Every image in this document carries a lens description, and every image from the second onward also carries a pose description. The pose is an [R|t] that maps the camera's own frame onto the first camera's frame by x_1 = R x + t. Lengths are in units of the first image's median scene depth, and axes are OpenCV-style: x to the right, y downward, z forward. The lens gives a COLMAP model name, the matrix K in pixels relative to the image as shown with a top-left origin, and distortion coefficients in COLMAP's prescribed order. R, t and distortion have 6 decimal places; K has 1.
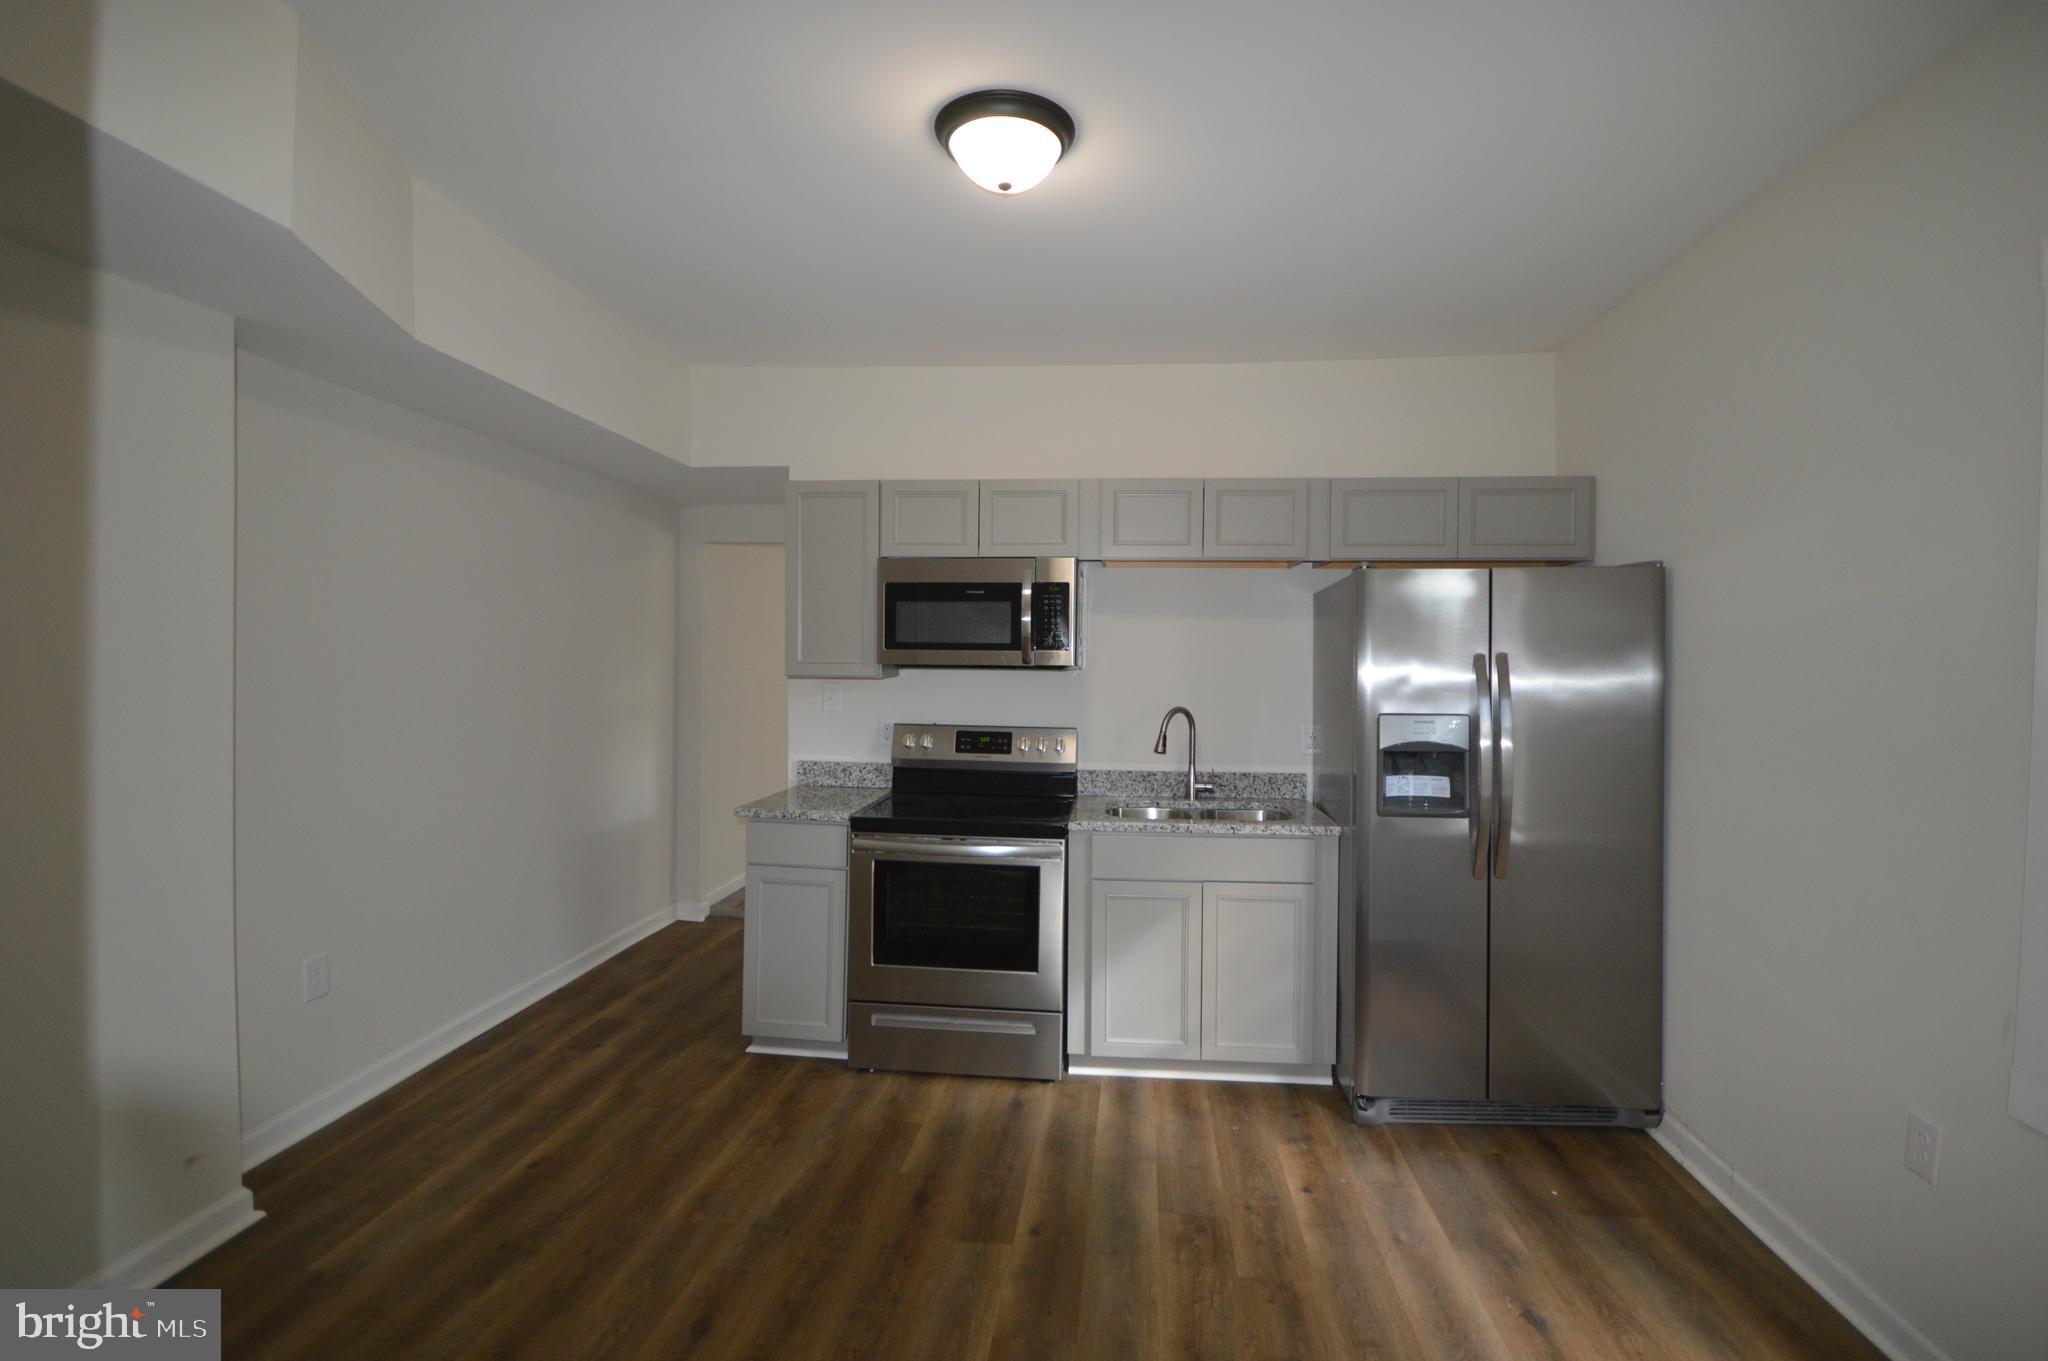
lens RADIAL K [[916.5, 0, 1037.9], [0, 916.5, 674.7], [0, 0, 1]] dist [-0.000656, 0.000368]
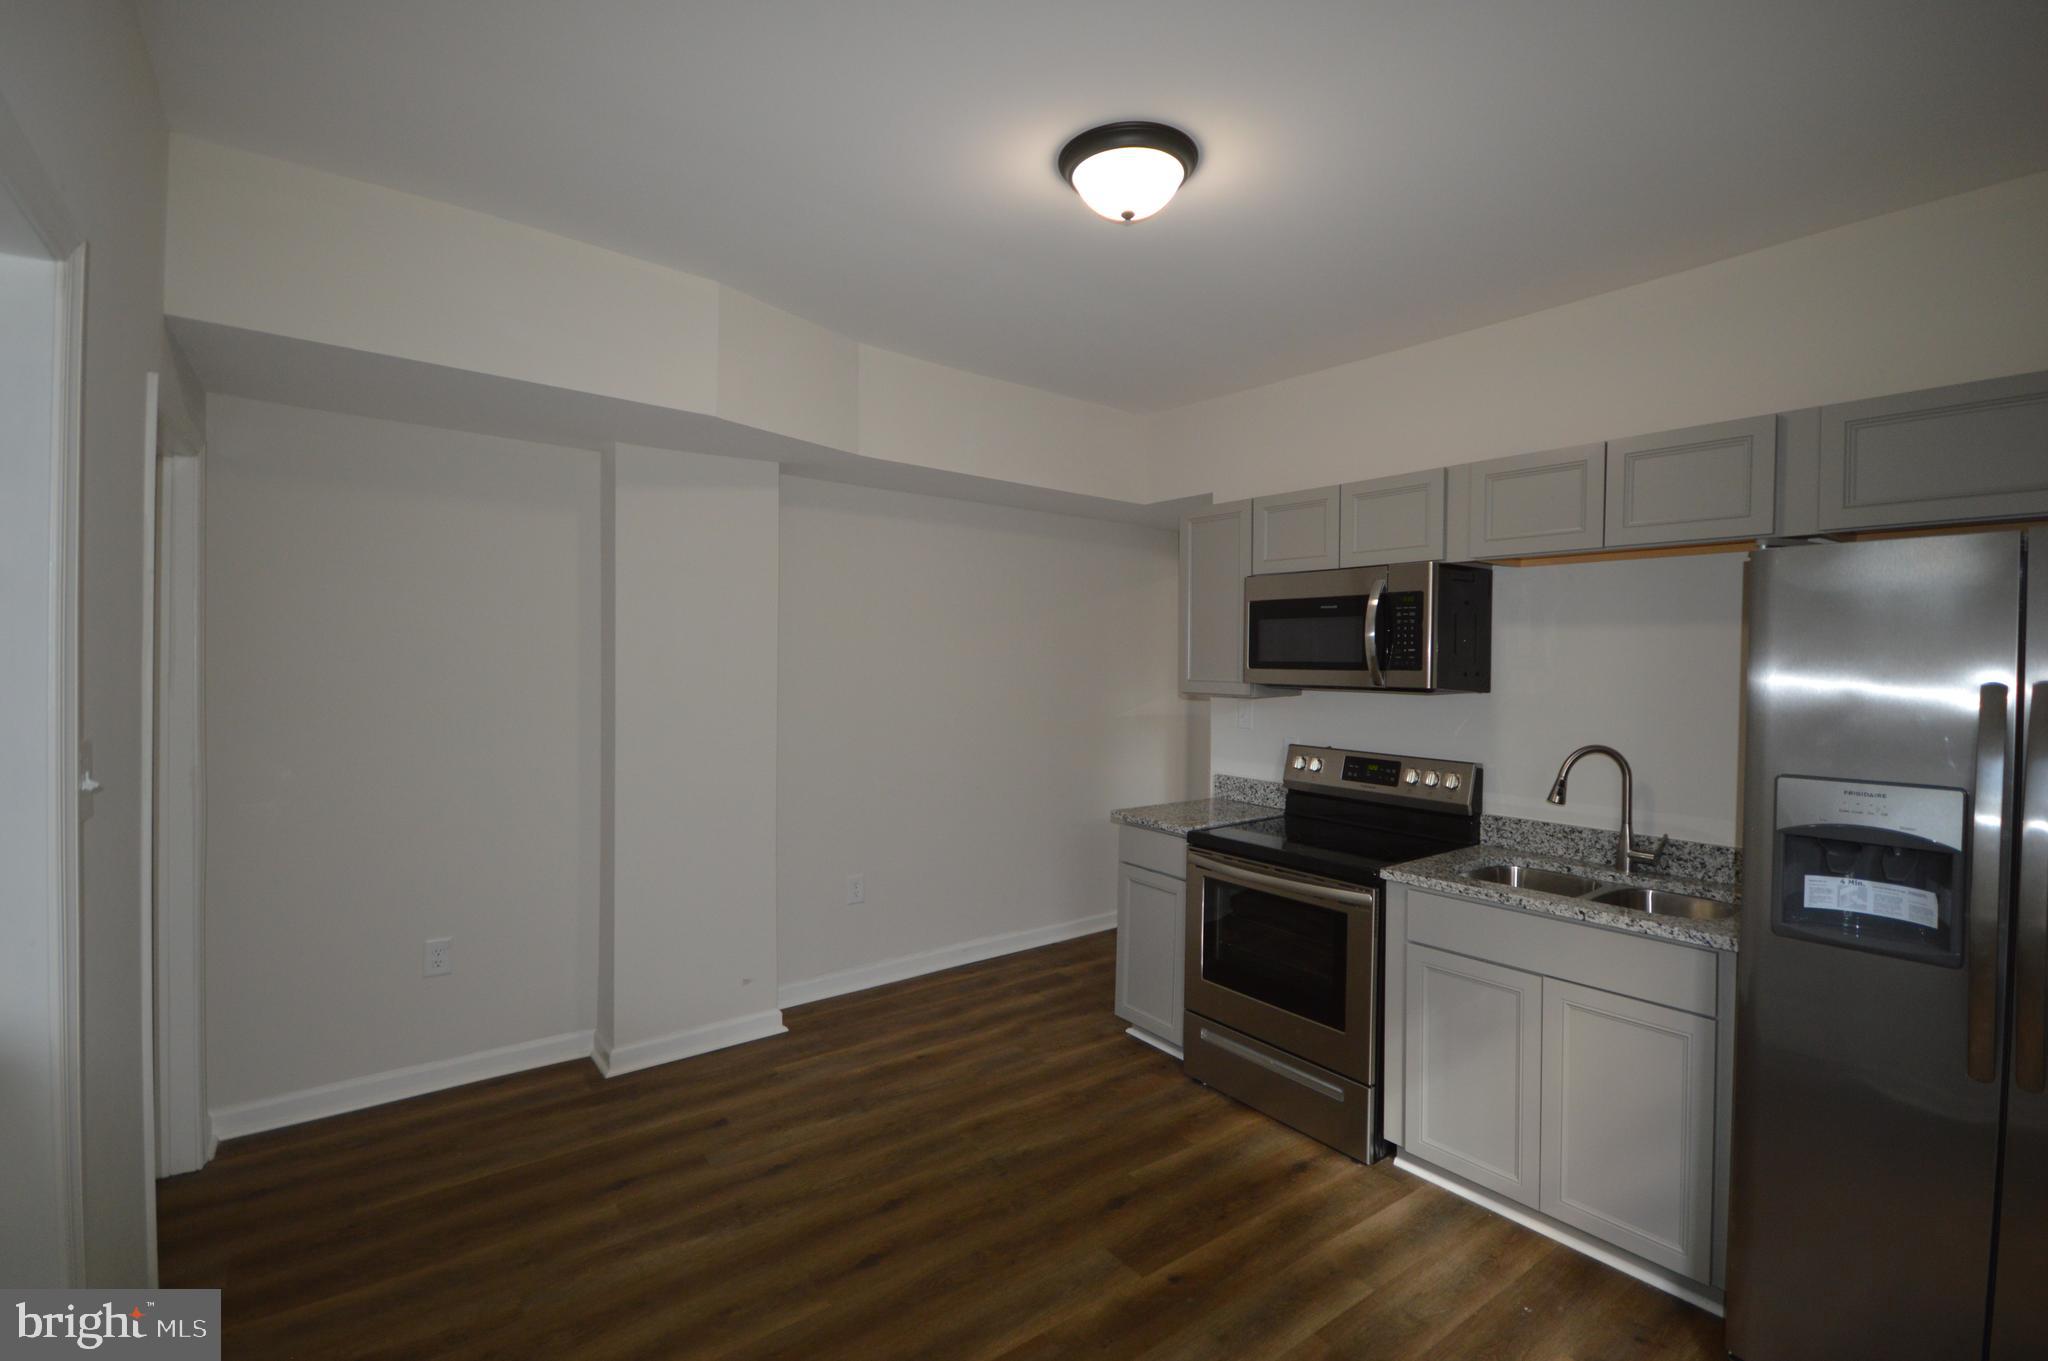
lens RADIAL K [[916.5, 0, 1037.9], [0, 916.5, 674.7], [0, 0, 1]] dist [-0.000656, 0.000368]
pose [[0.686376, 0.007462, -0.727208, 0.426589], [-0.013857, 0.999900, -0.002819, -0.015910], [0.727114, 0.012011, 0.686411, 0.162633]]
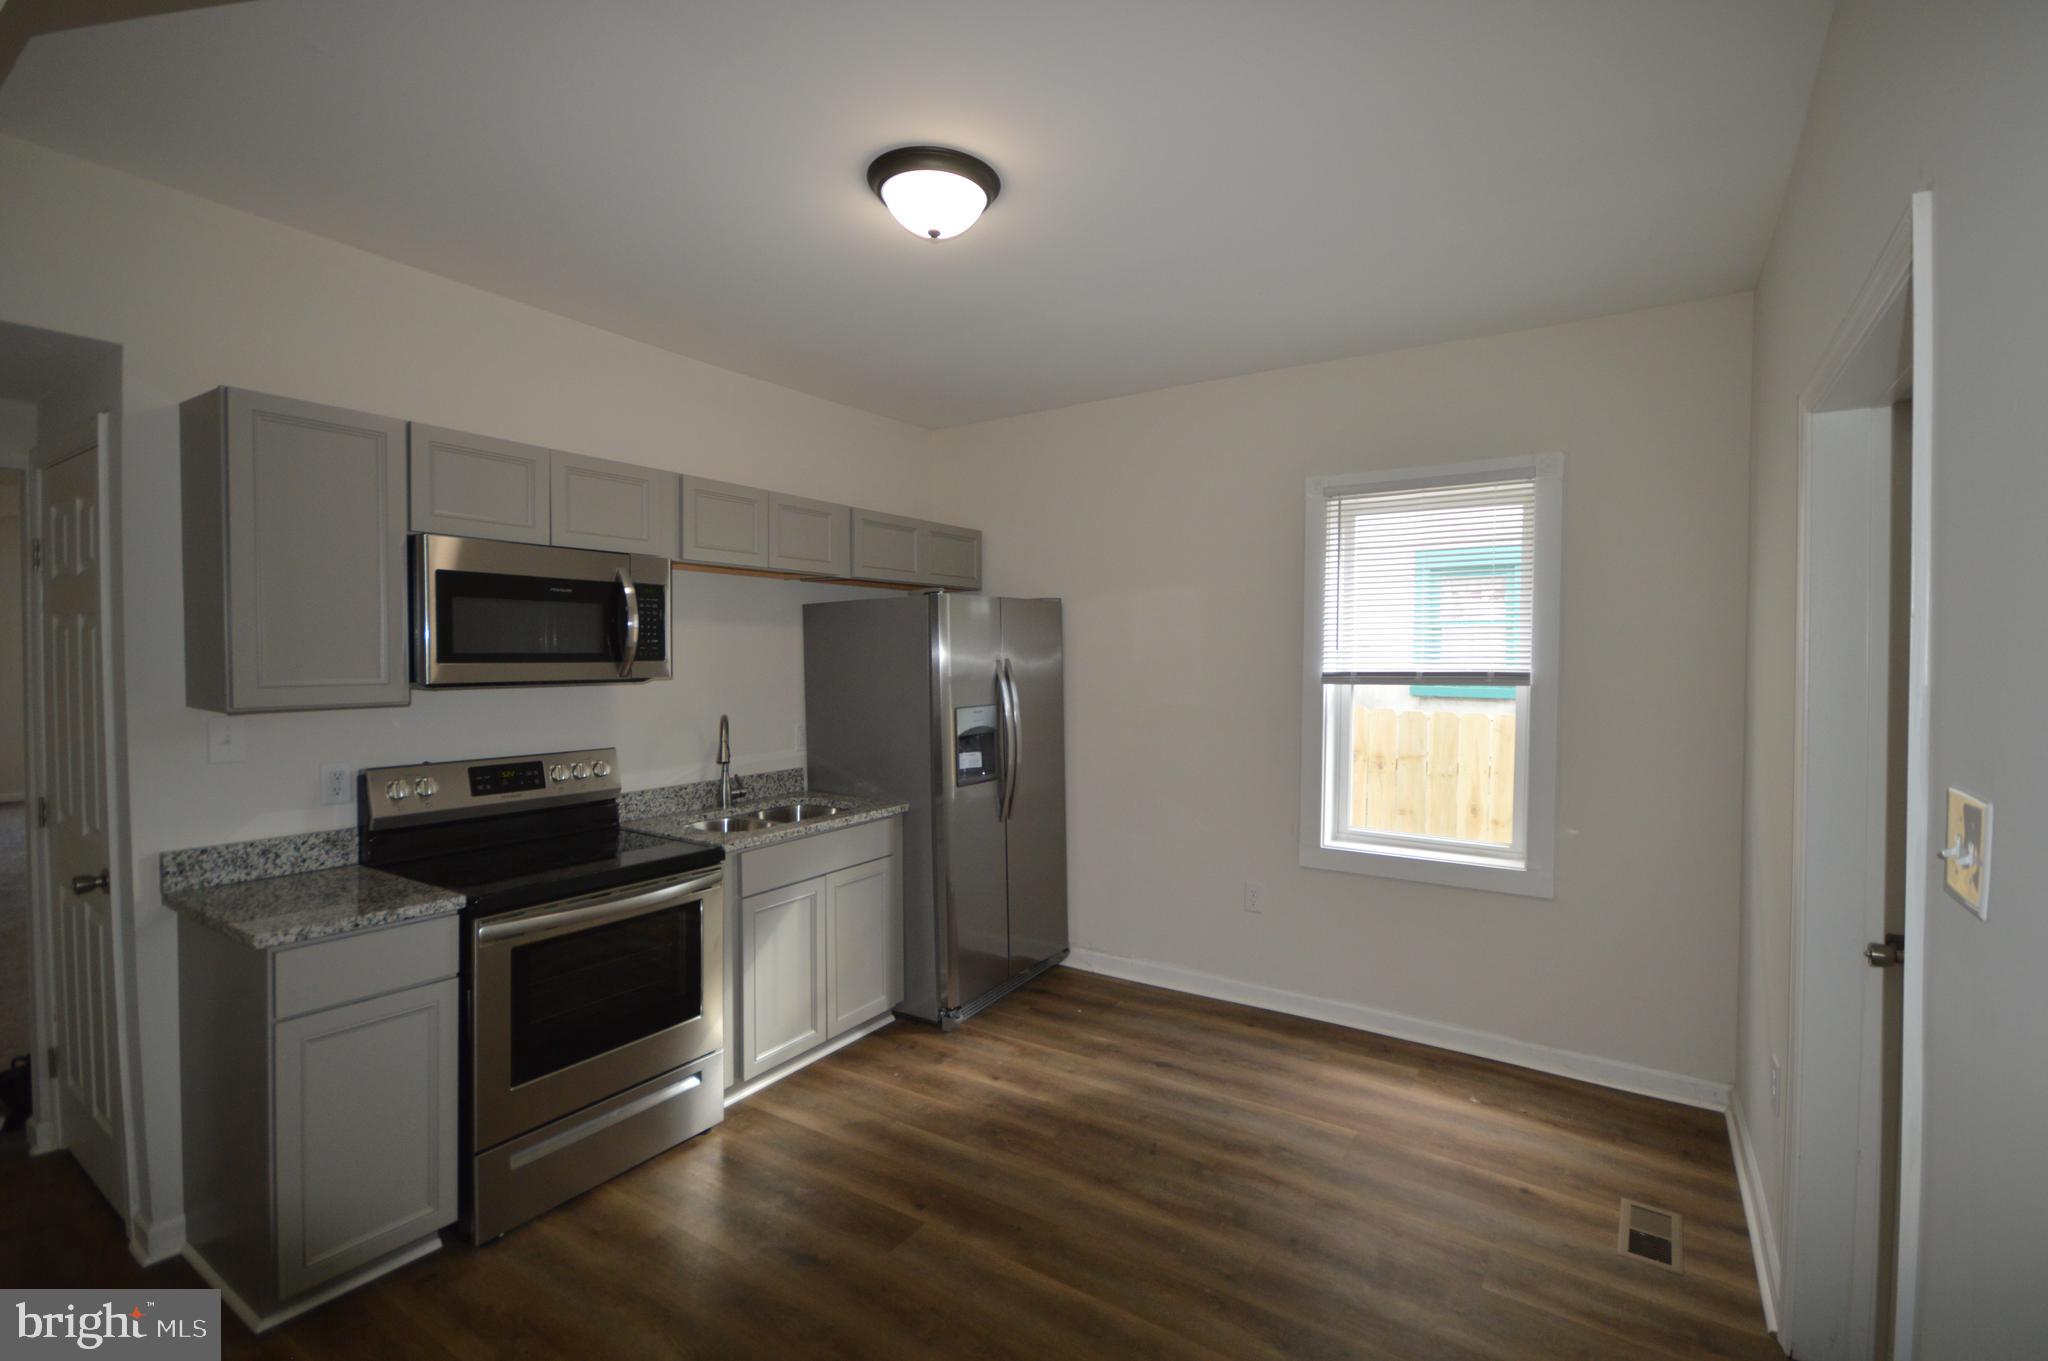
lens RADIAL K [[929.9, 0, 1052.1], [0, 929.9, 668.9], [0, 0, 1]] dist [-0.000289, 0.000104]
pose [[0.439725, -0.026537, 0.897740, -0.648454], [0.014408, 0.999643, 0.022492, -0.034634], [-0.898017, 0.003044, 0.439951, 0.270635]]
